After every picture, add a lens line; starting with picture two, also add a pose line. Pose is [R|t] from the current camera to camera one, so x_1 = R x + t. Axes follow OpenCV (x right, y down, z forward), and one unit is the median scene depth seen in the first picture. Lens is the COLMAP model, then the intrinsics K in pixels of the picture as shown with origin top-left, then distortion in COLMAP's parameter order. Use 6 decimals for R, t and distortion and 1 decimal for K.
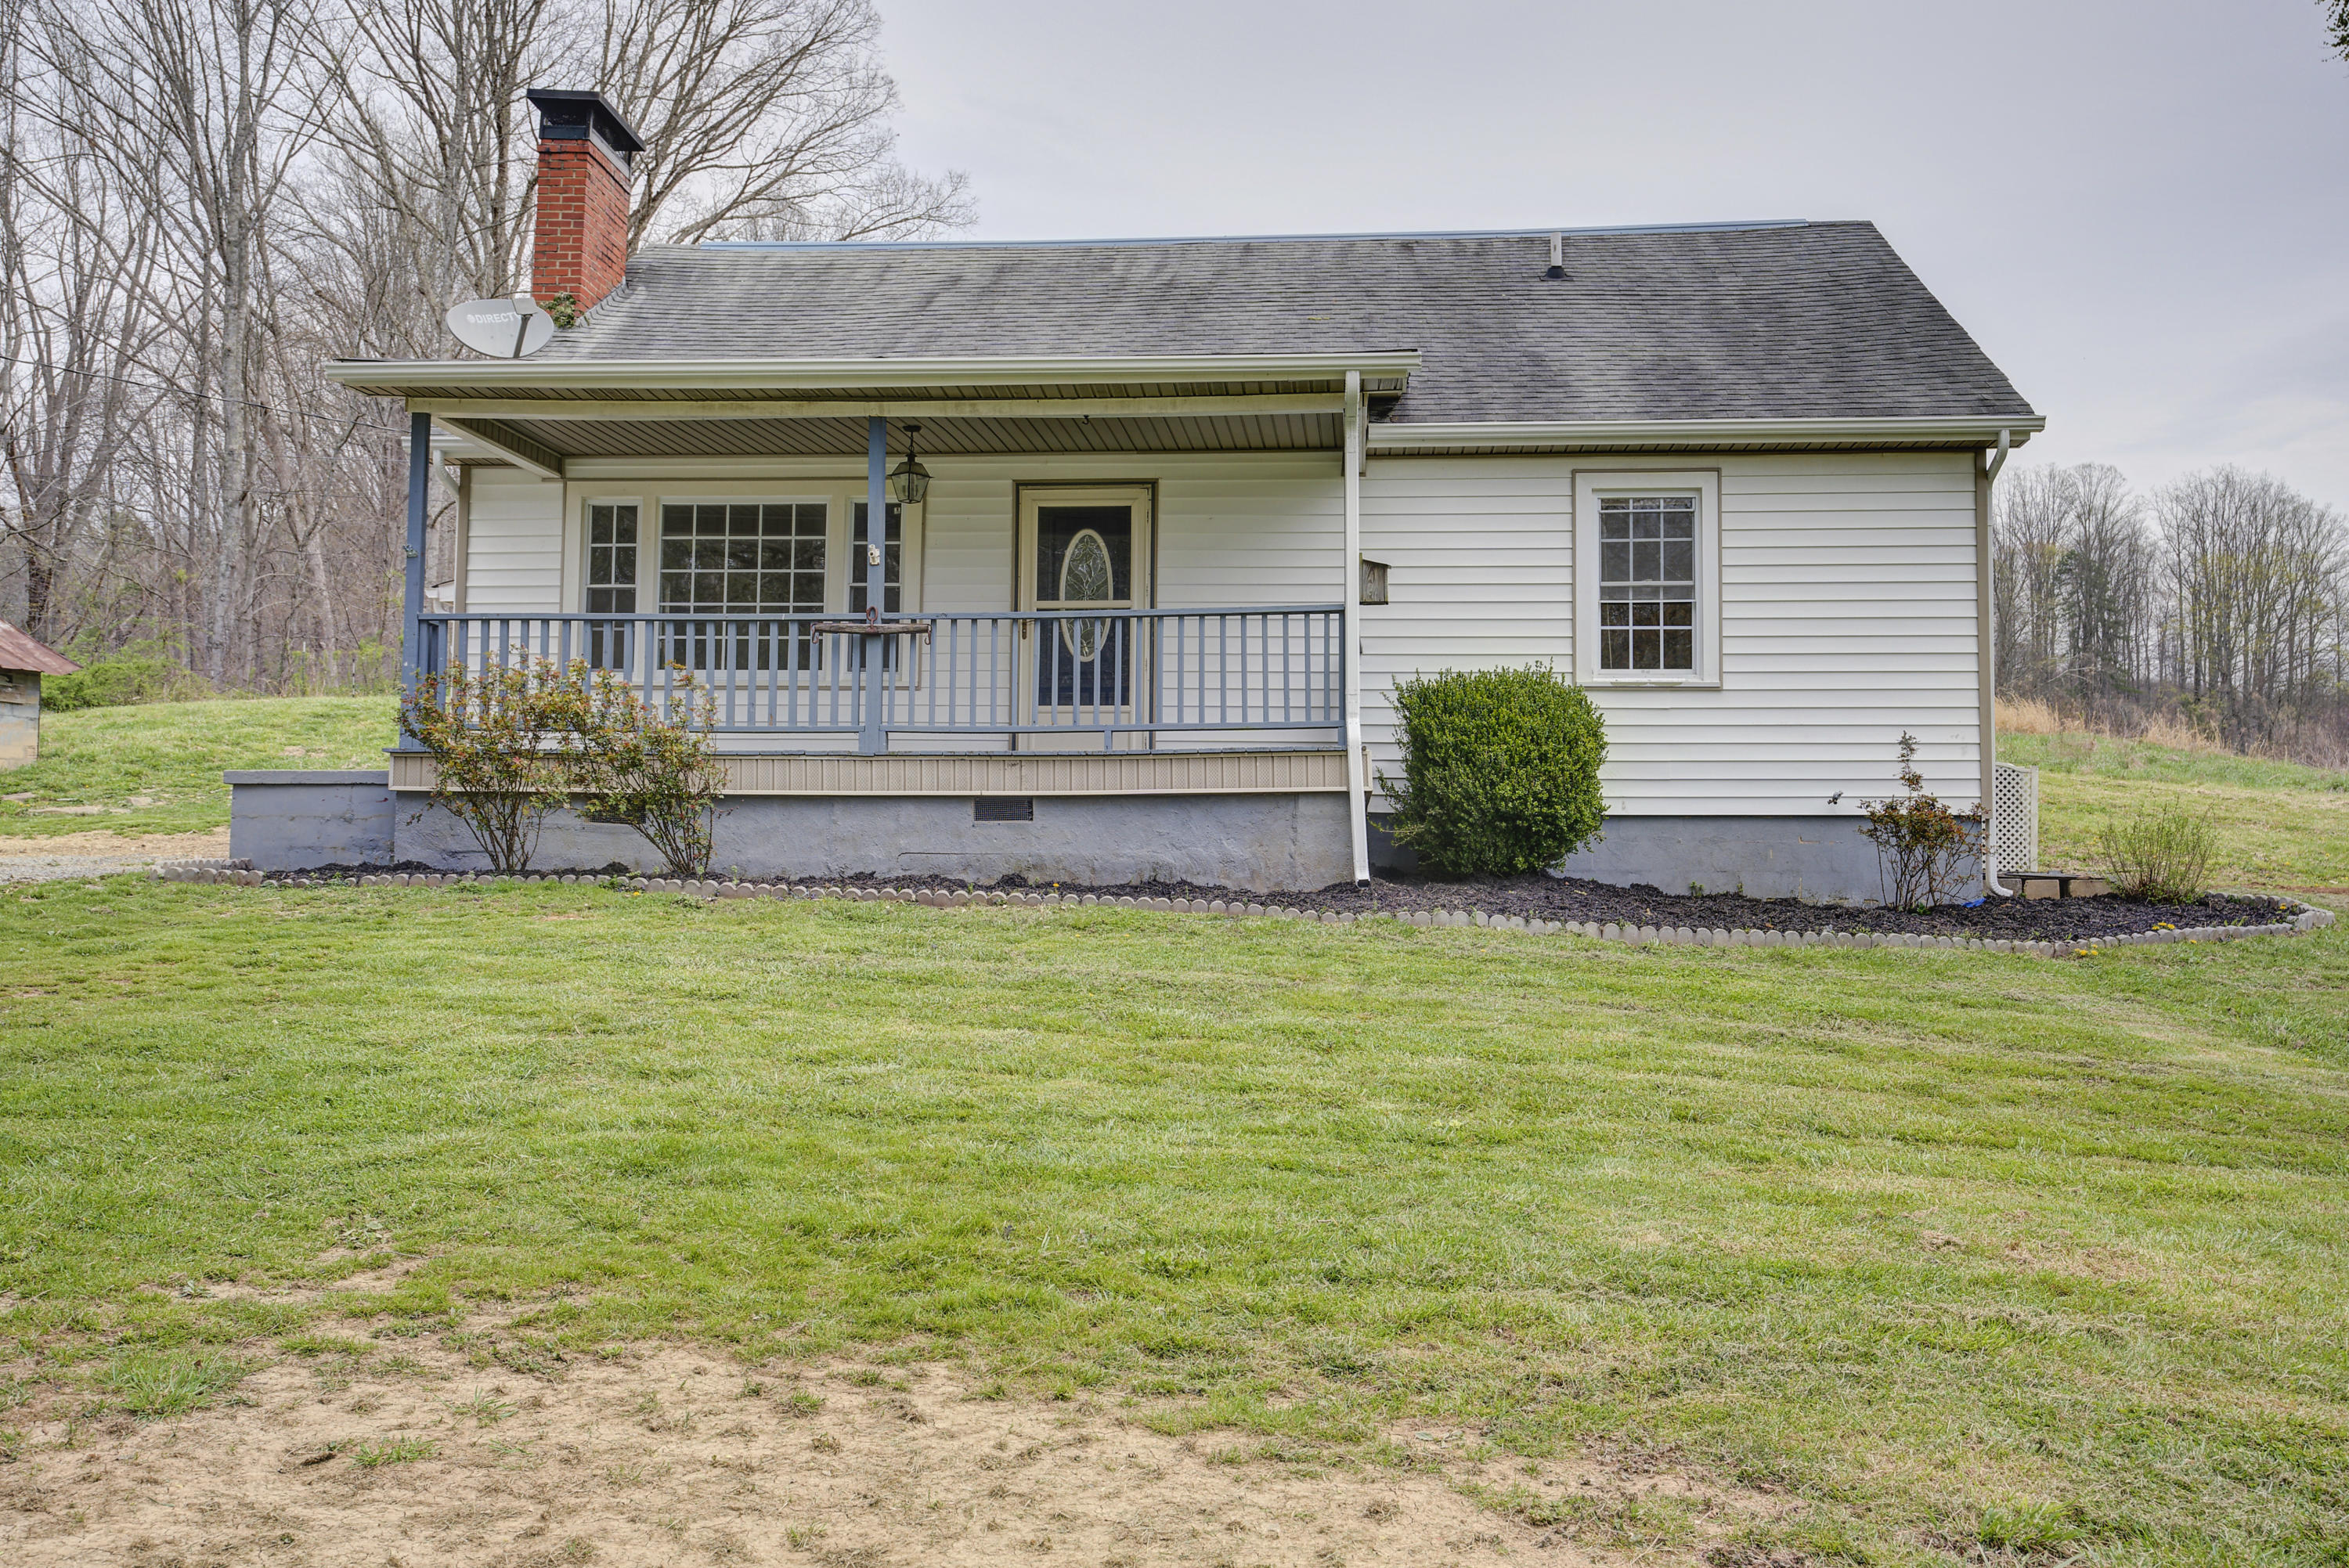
lens RADIAL K [[1976.0, 0, 1174.5], [0, 1976.0, 784.0], [0, 0, 1]] dist [-0.006843, -0.003107]
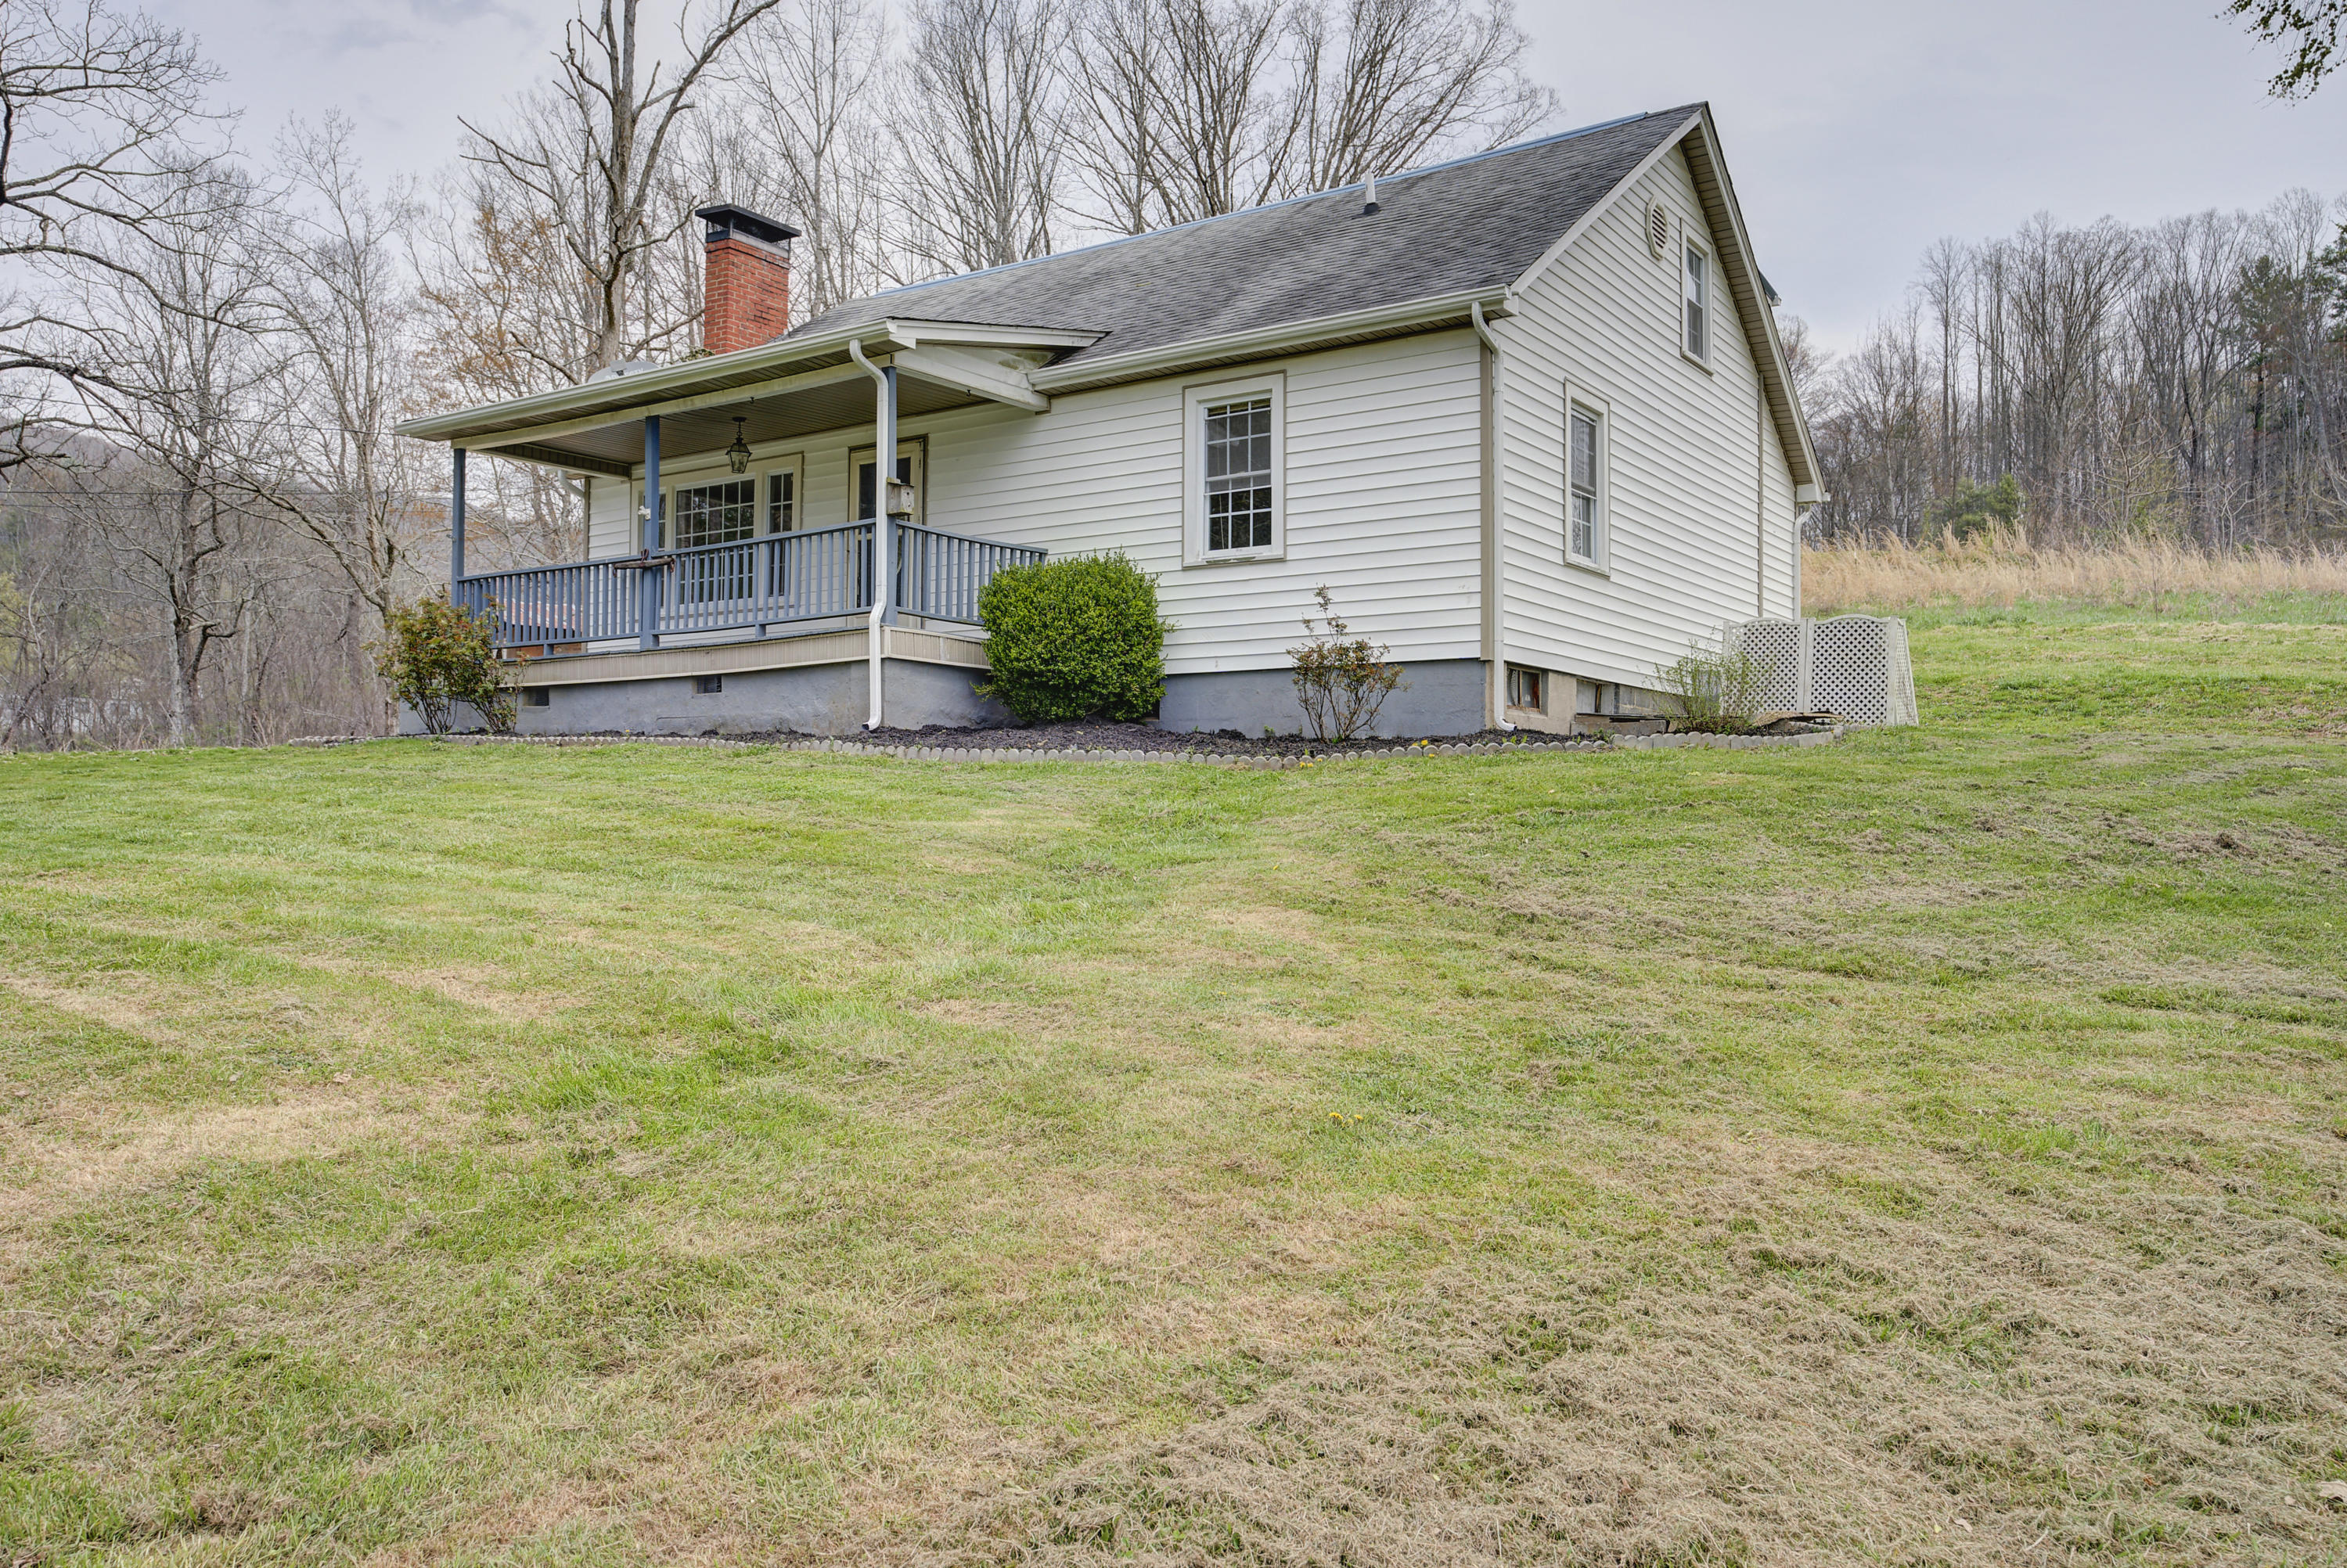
lens RADIAL K [[1742.1, 0, 1173.5], [0, 1742.1, 784.0], [0, 0, 1]] dist [-0.053338, 0.001501]
pose [[0.867234, -0.013514, -0.497717, 0.721278], [0.031365, 0.999129, 0.027524, 0.053054], [0.496912, -0.039480, 0.866903, 0.072336]]
